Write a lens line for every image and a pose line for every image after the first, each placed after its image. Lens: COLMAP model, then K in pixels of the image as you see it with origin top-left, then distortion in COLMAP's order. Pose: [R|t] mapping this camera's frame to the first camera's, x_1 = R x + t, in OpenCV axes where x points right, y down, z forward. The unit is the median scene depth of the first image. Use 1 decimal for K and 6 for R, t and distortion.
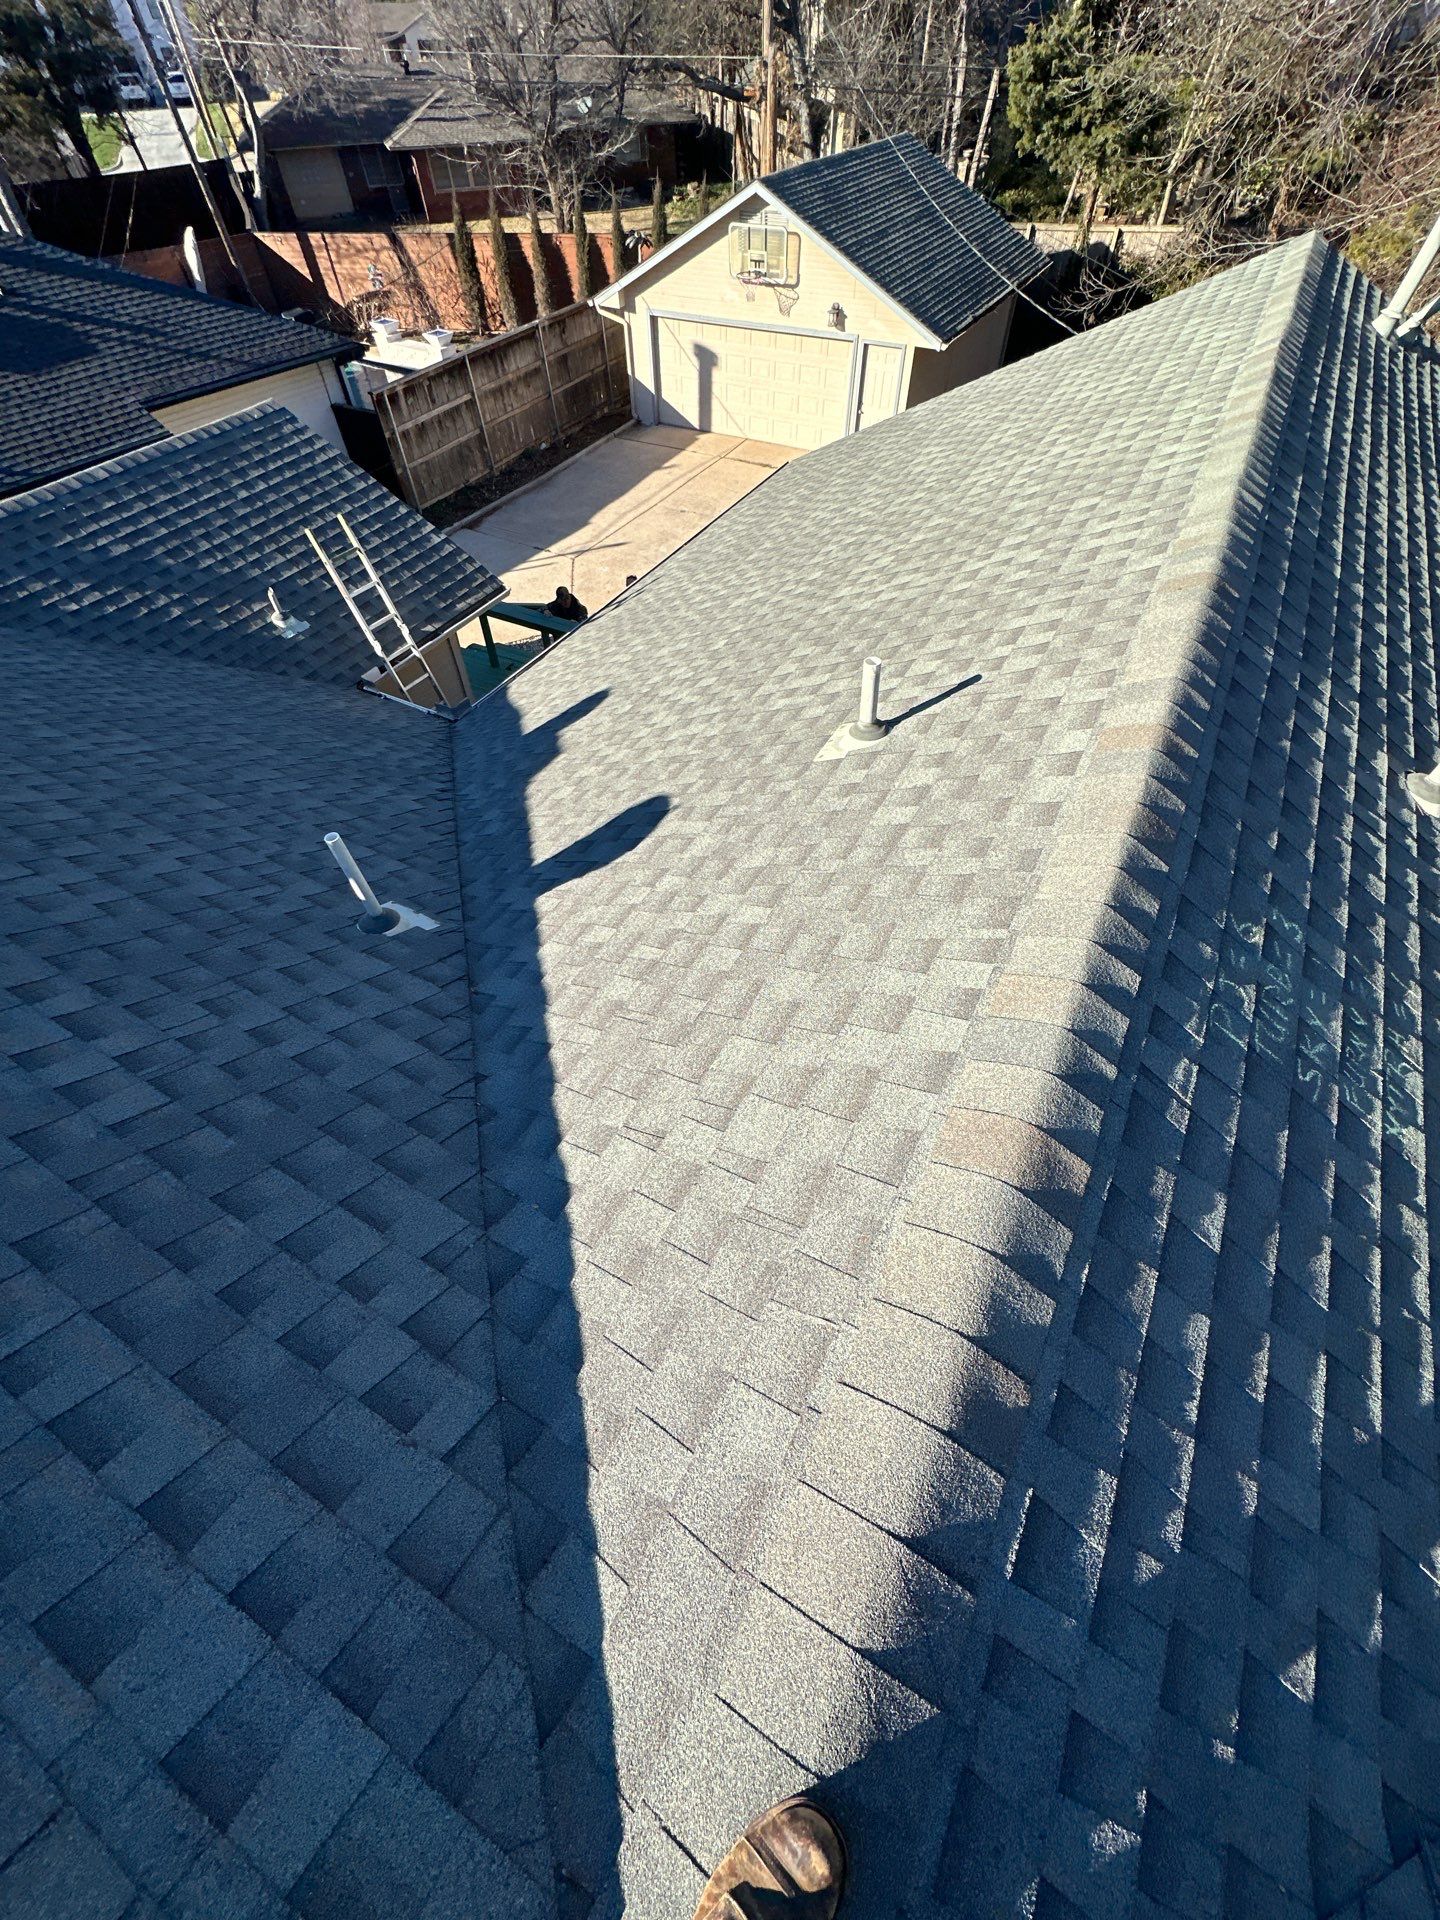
lens RADIAL K [[755.6, 0, 721.7], [0, 755.6, 948.9], [0, 0, 1]] dist [-0.001962, 0.000291]
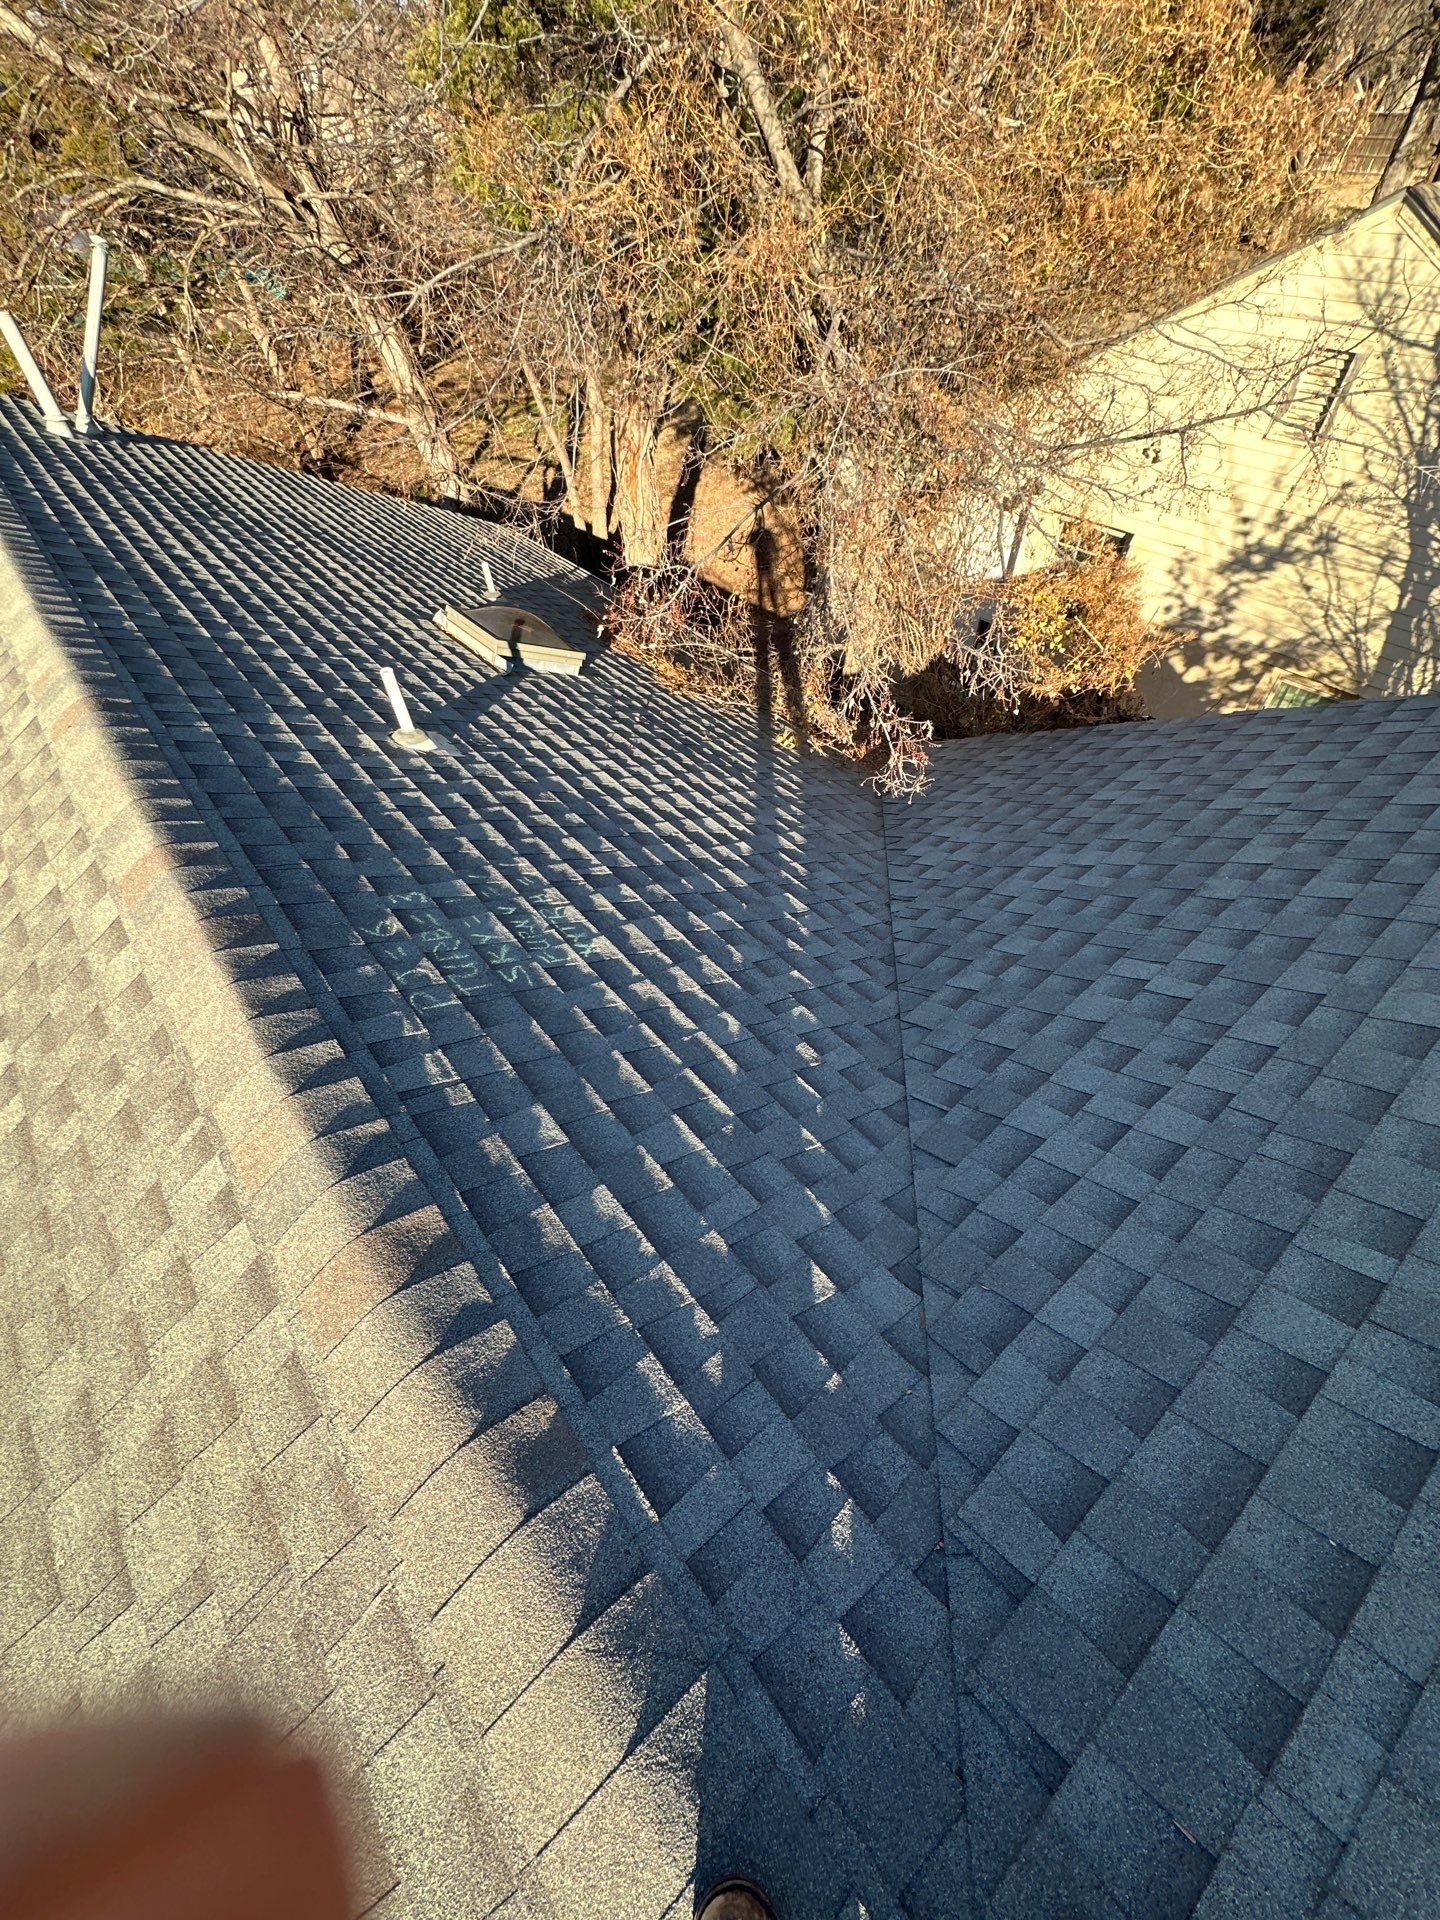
lens RADIAL K [[755.6, 0, 721.7], [0, 755.6, 948.9], [0, 0, 1]] dist [-0.001962, 0.000291]
pose [[0.376518, -0.697171, 0.610071, 0.168878], [0.741407, 0.621620, 0.252794, 0.069931], [-0.555473, 0.357129, 0.750939, -0.068246]]
